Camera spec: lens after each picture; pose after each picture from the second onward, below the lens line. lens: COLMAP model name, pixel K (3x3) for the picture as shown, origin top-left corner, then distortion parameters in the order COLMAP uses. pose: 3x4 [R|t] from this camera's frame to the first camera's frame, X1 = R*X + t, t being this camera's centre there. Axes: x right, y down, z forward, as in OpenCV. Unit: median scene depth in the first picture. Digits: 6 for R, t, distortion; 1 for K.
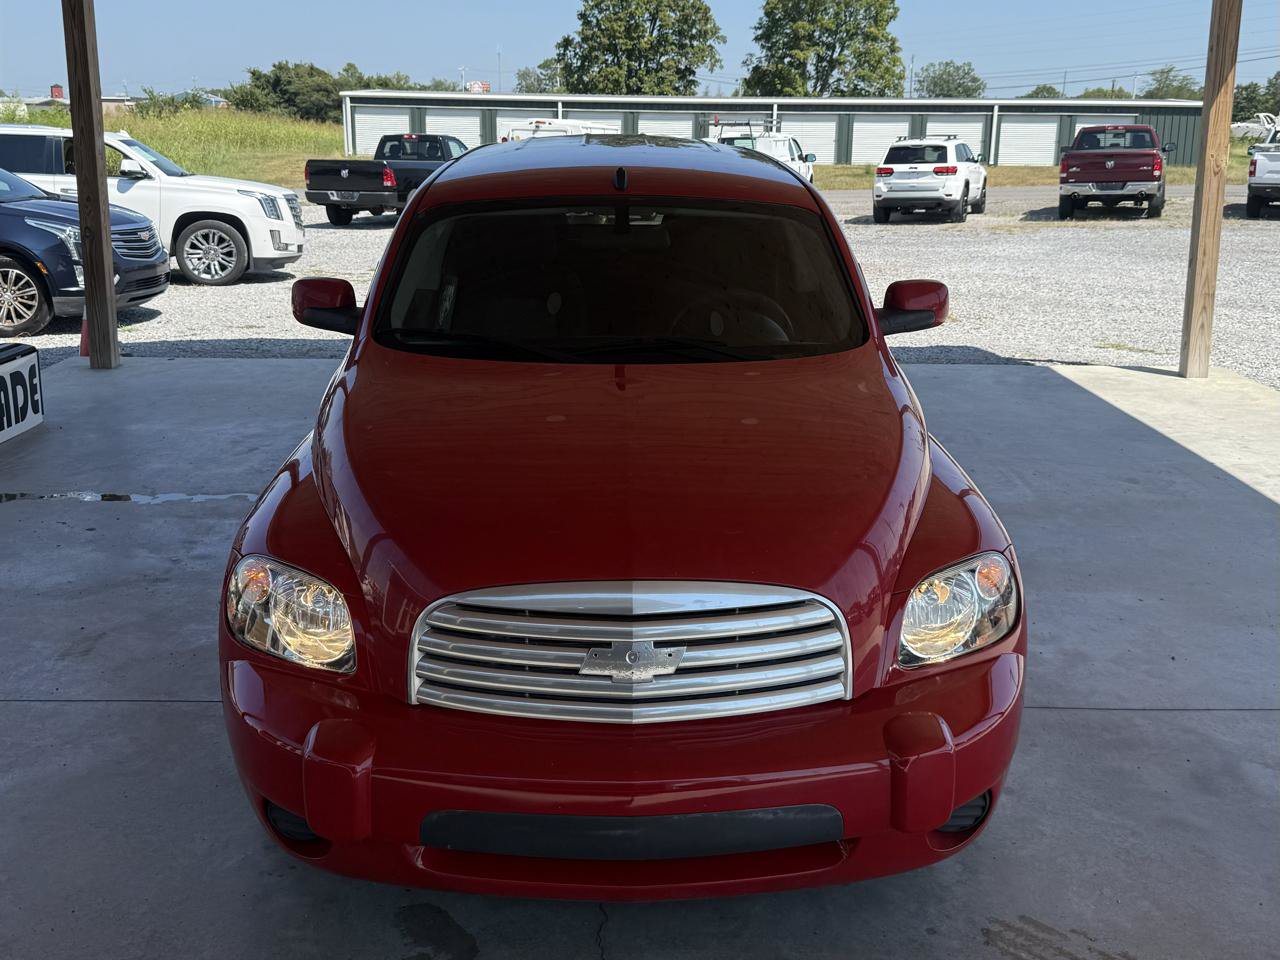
lens RADIAL K [[1287.7, 0, 636.9], [0, 1287.7, 406.1], [0, 0, 1]] dist [0.159204, -0.354426]
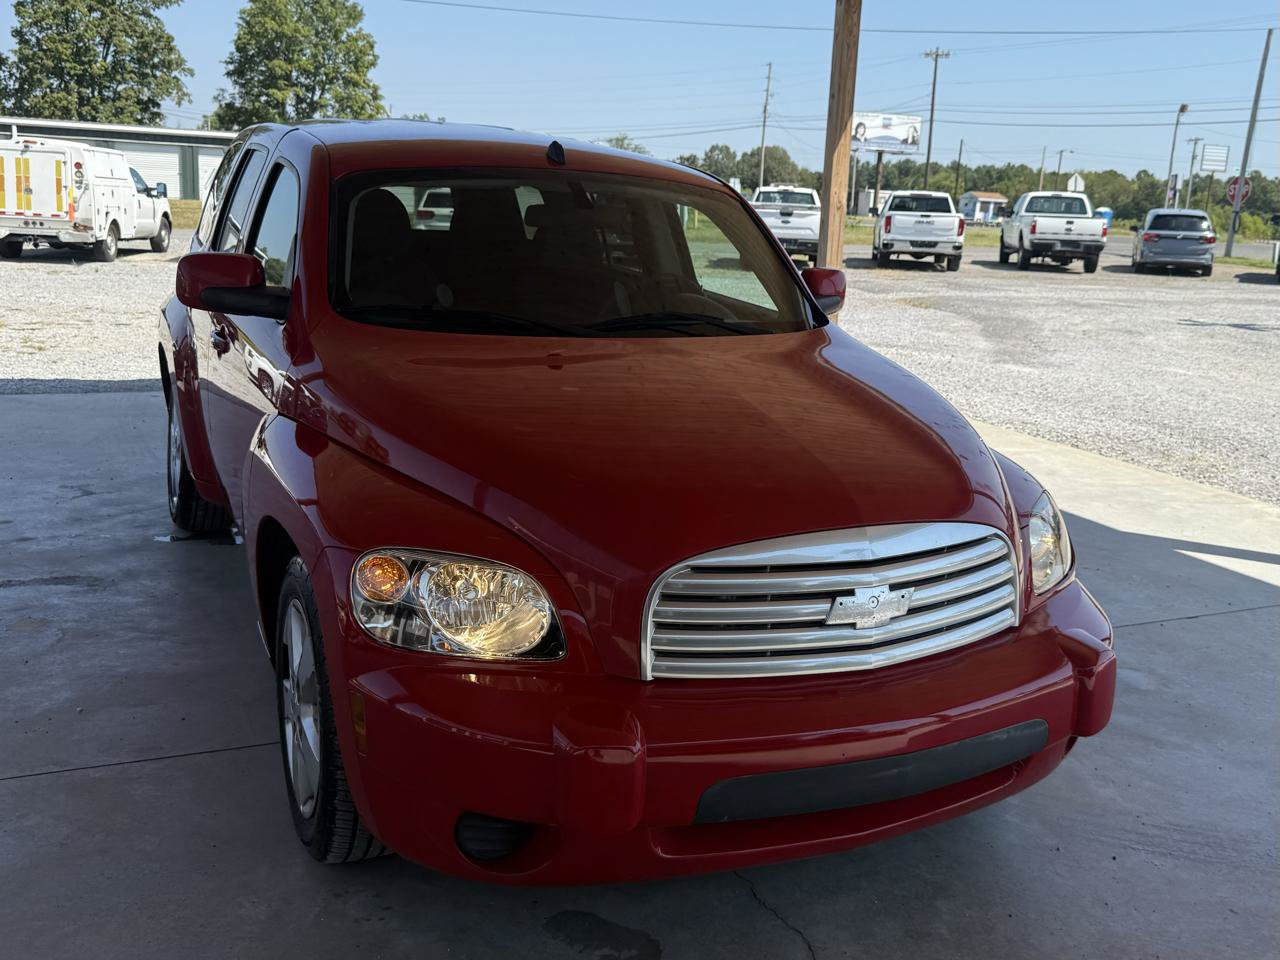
lens RADIAL K [[1274.9, 0, 720.9], [0, 1274.9, 479.1], [0, 0, 1]] dist [0.052373, -0.096885]
pose [[0.900493, -0.056731, 0.431154, -0.095744], [0.048215, 0.998366, 0.030666, 0.011799], [-0.432189, -0.006826, 0.901757, 0.031050]]
